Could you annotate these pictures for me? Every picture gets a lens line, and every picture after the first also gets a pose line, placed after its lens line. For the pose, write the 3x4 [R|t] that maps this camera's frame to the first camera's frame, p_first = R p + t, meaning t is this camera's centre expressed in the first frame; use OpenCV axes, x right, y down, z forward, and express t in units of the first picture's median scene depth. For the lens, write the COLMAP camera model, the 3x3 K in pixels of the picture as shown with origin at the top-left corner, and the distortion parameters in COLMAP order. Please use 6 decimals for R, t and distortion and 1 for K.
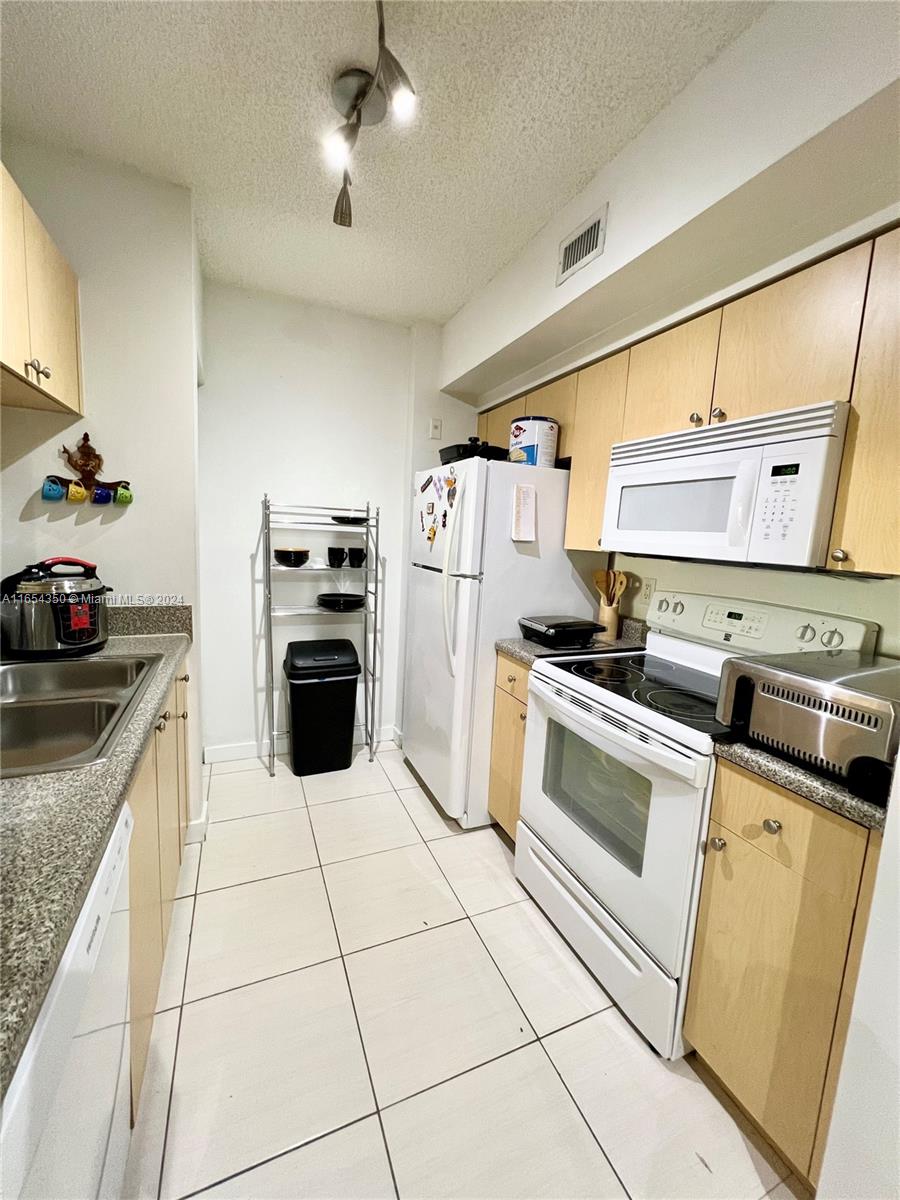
lens RADIAL K [[482.0, 0, 450.0], [0, 482.0, 600.0], [0, 0, 1]] dist [-0.002019, -0.000020]
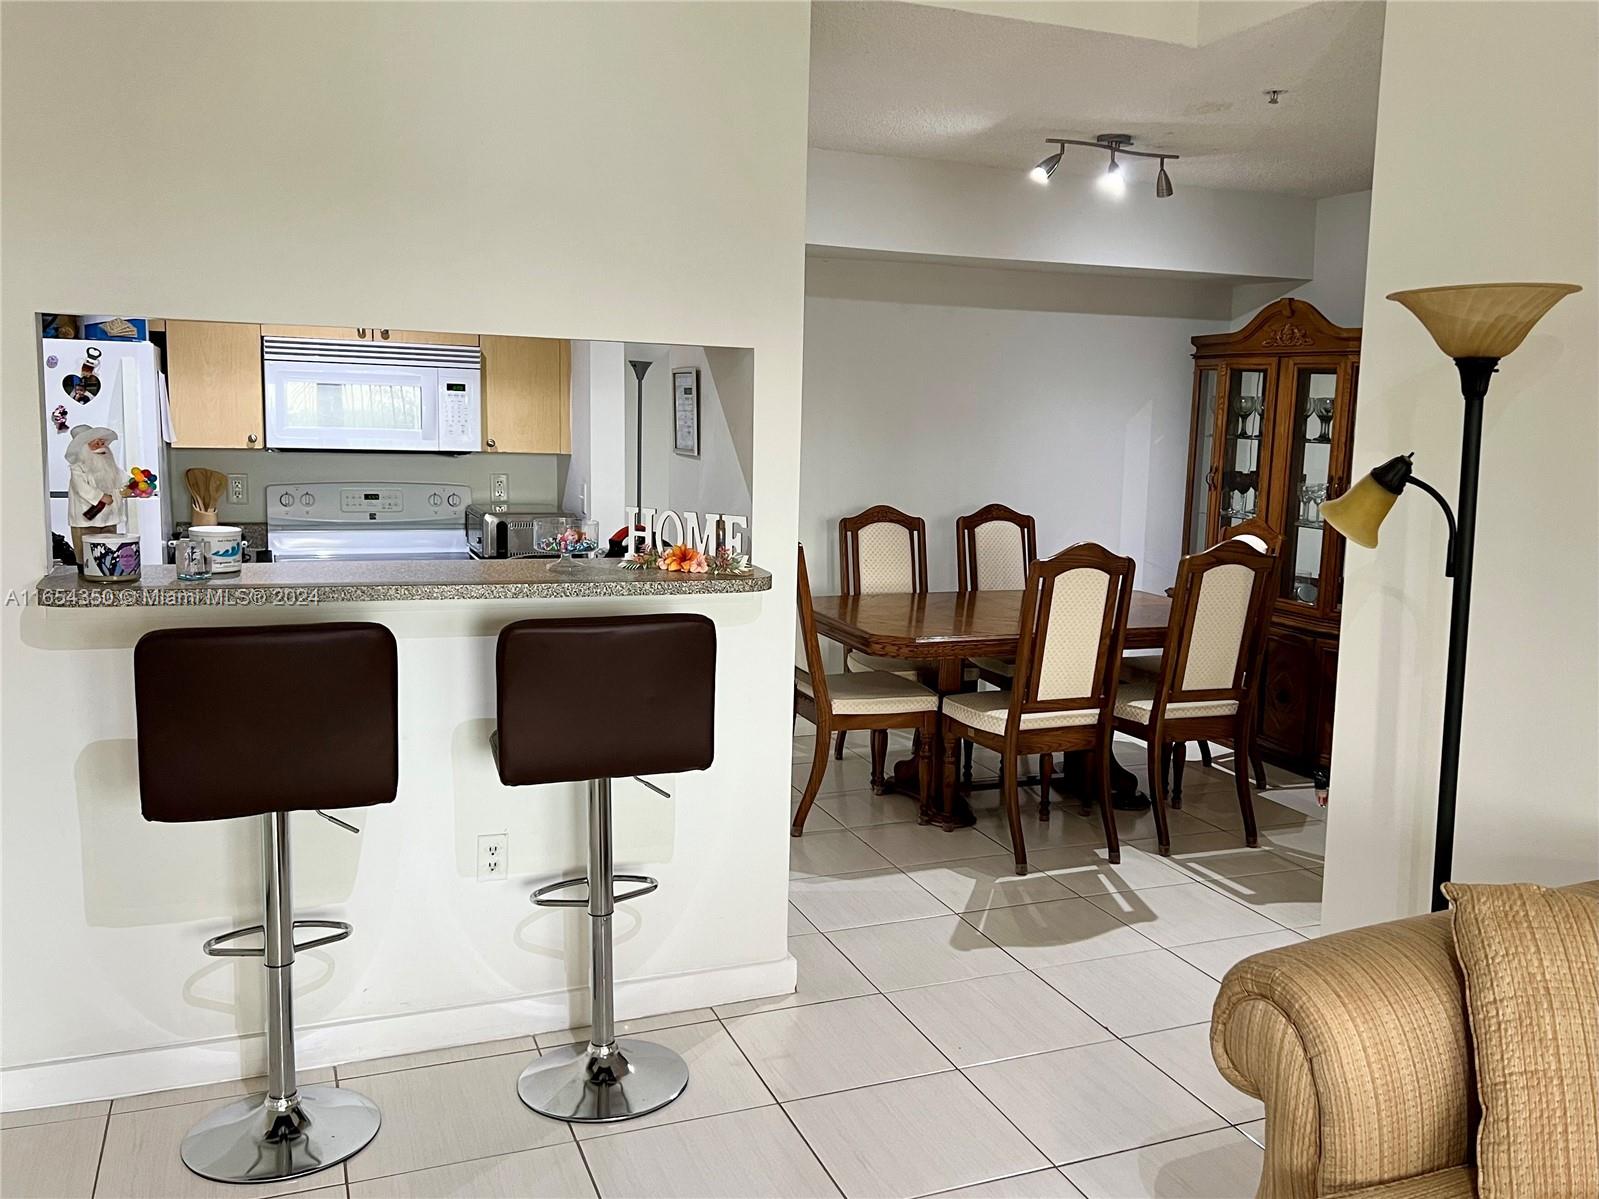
lens RADIAL K [[1267.9, 0, 799.5], [0, 1267.9, 599.5], [0, 0, 1]] dist [-0.000755, -0.000432]
pose [[0.027913, -0.195239, 0.980358, -3.039927], [0.111791, 0.975198, 0.191028, -0.243726], [-0.993340, 0.104263, 0.049046, -0.167621]]
